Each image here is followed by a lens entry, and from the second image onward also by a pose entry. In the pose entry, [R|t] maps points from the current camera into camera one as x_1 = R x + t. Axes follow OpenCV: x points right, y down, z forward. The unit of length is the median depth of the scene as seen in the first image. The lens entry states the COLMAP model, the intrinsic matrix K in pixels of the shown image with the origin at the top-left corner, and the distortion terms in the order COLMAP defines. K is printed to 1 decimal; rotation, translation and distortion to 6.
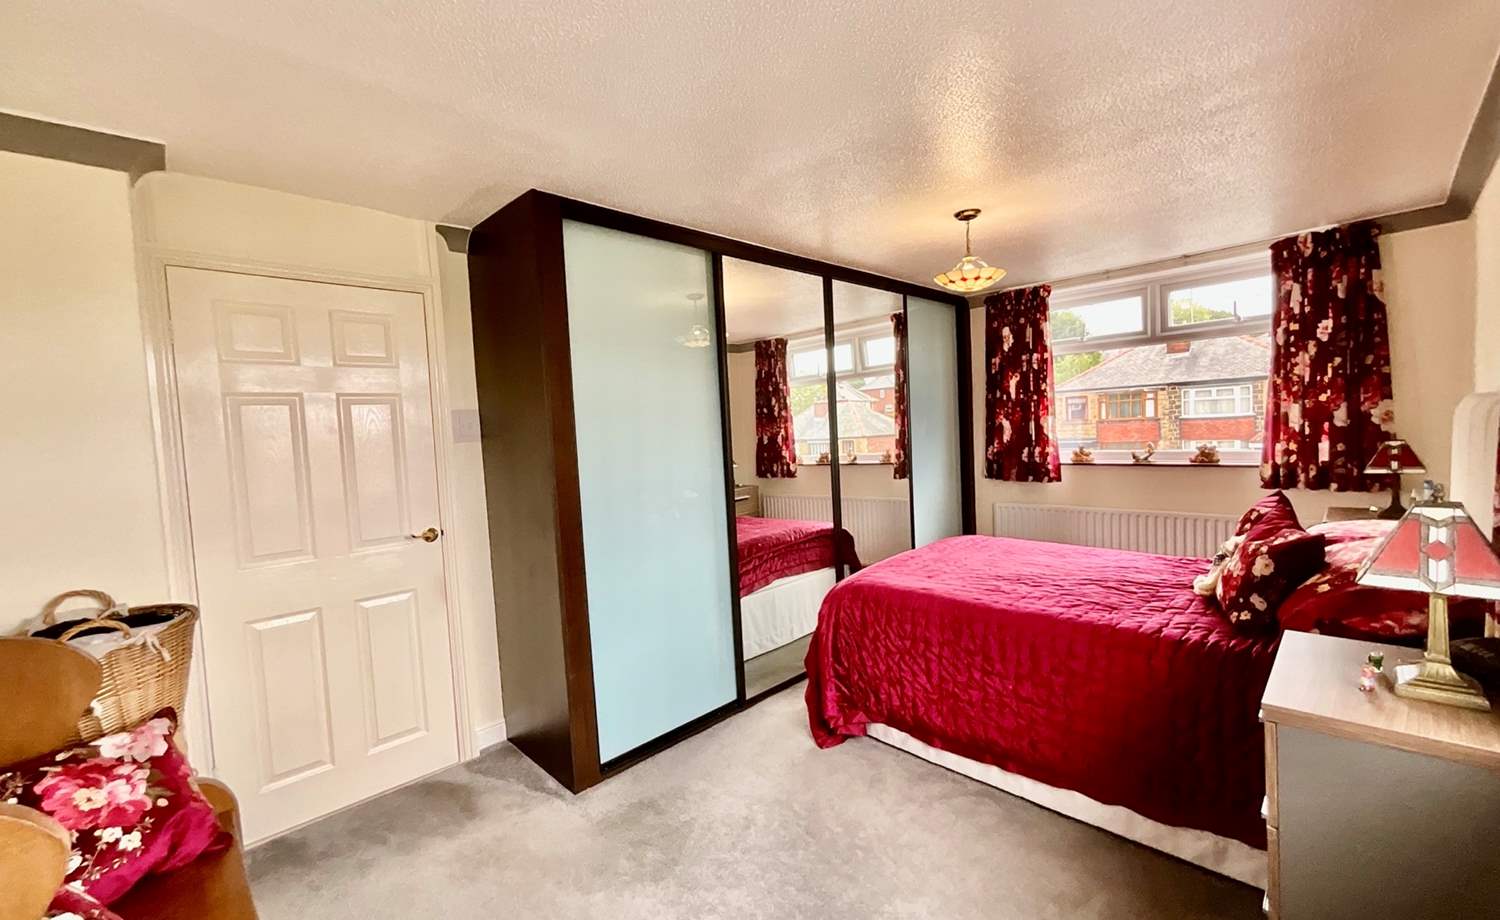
lens RADIAL K [[615.0, 0, 750.5], [0, 615.0, 458.4], [0, 0, 1]] dist [0.010421, 0.000059]
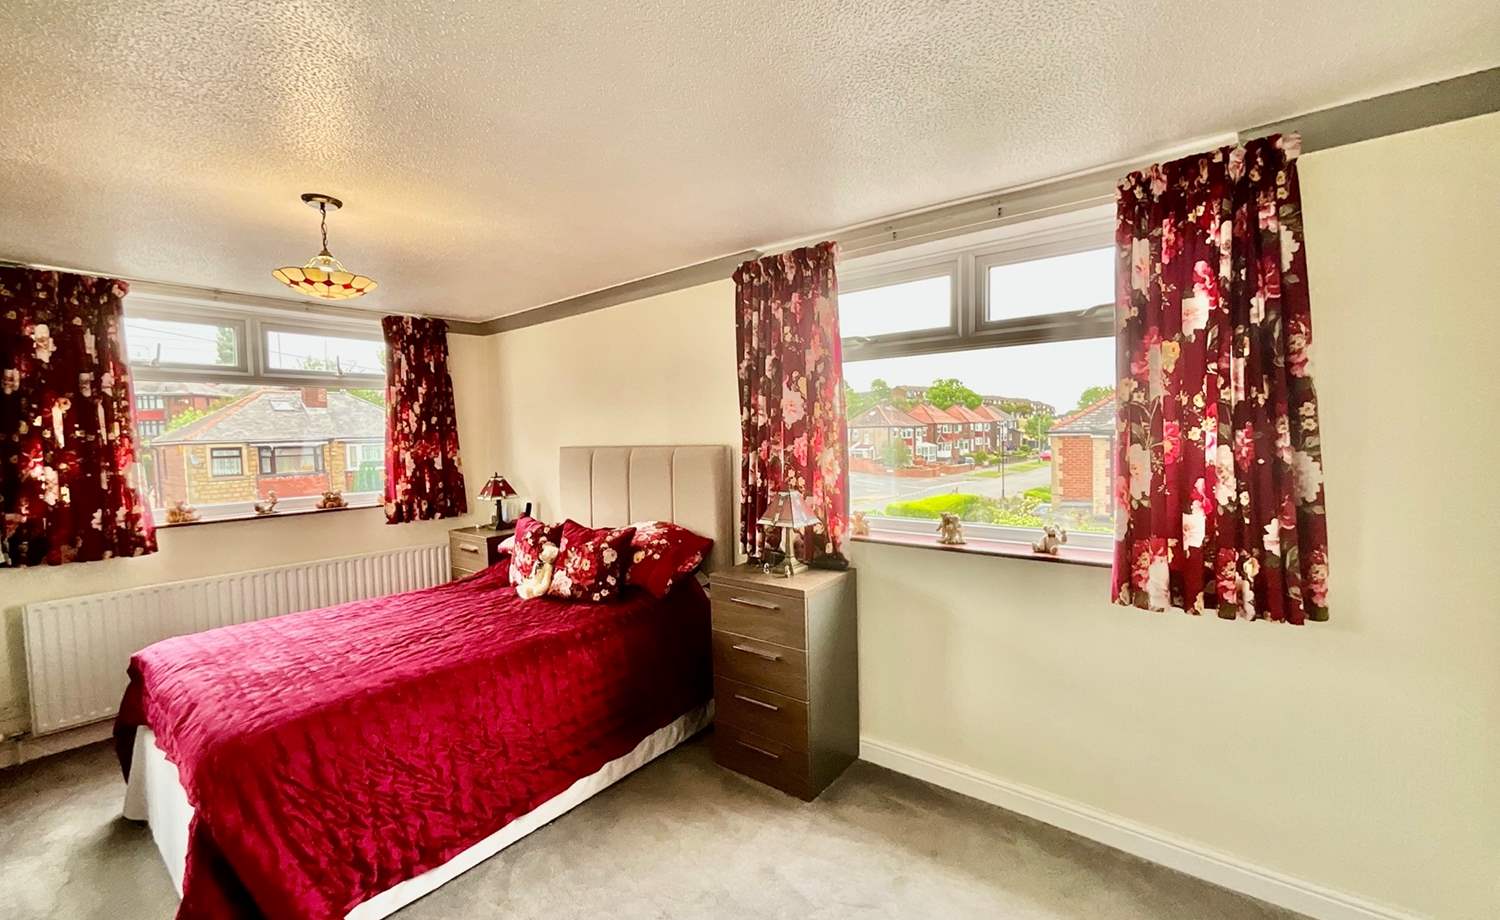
lens RADIAL K [[615.0, 0, 748.8], [0, 615.0, 458.2], [0, 0, 1]] dist [0.010421, 0.000059]
pose [[-0.114741, 0.010534, 0.993340, -0.398294], [0.080980, 0.996715, -0.001215, -0.019246], [-0.990089, 0.080301, -0.115218, 0.466789]]
